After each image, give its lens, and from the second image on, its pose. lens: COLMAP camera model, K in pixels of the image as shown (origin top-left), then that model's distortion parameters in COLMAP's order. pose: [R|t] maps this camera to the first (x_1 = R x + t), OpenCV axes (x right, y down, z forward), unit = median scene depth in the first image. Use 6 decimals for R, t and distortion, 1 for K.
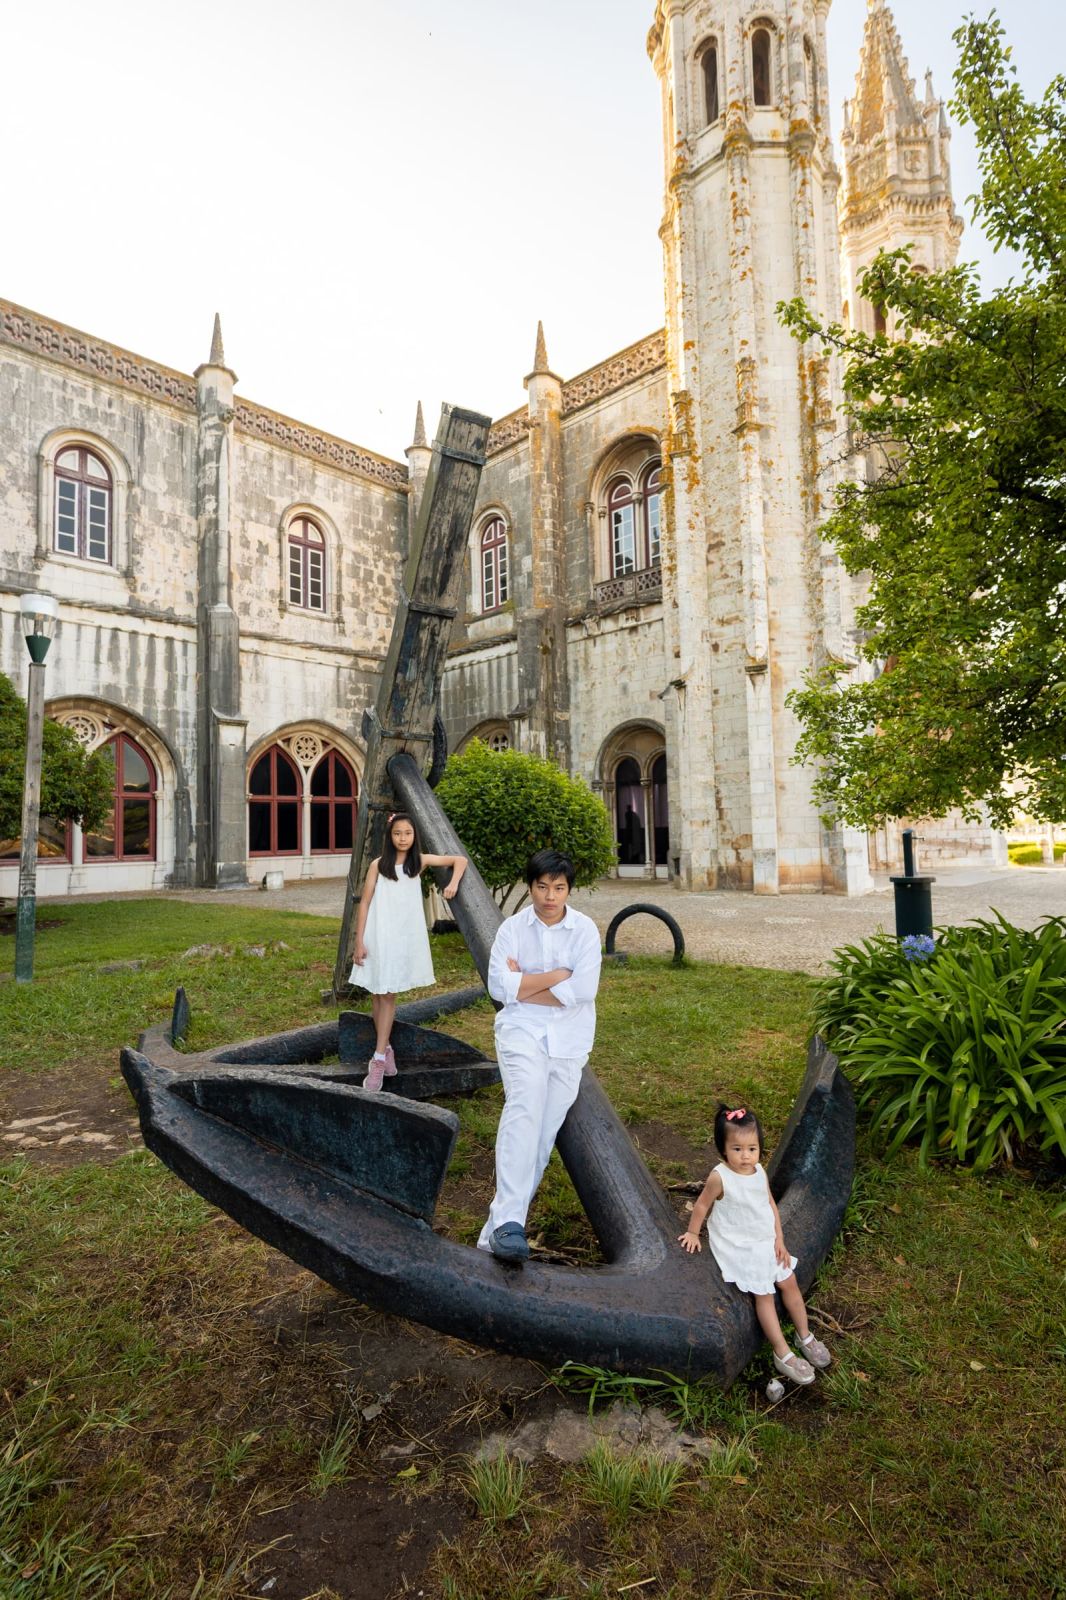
lens RADIAL K [[765.4, 0, 536.3], [0, 765.4, 792.6], [0, 0, 1]] dist [-0.003201, -0.001015]
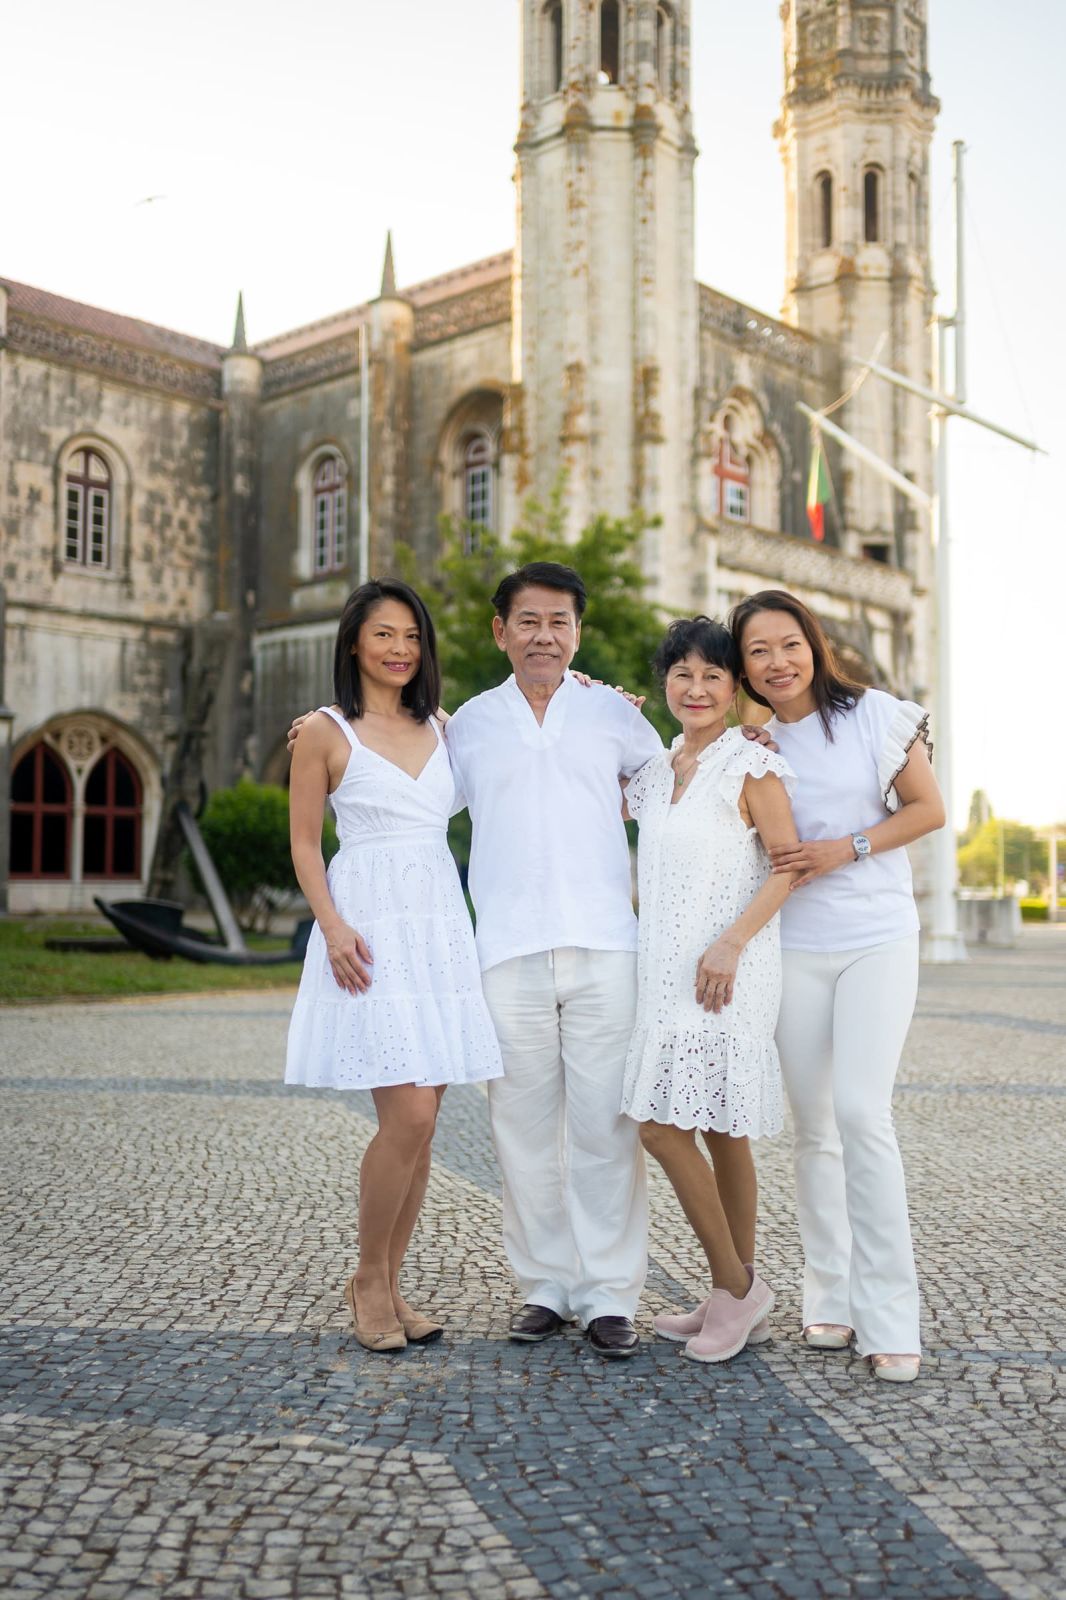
lens RADIAL K [[1596.1, 0, 542.9], [0, 1596.1, 794.3], [0, 0, 1]] dist [-0.012635, 0.017689]
pose [[0.999246, 0.030074, 0.024574, 0.136080], [-0.030047, 0.999547, -0.001475, -0.019691], [-0.024608, 0.000735, 0.999697, -0.651187]]
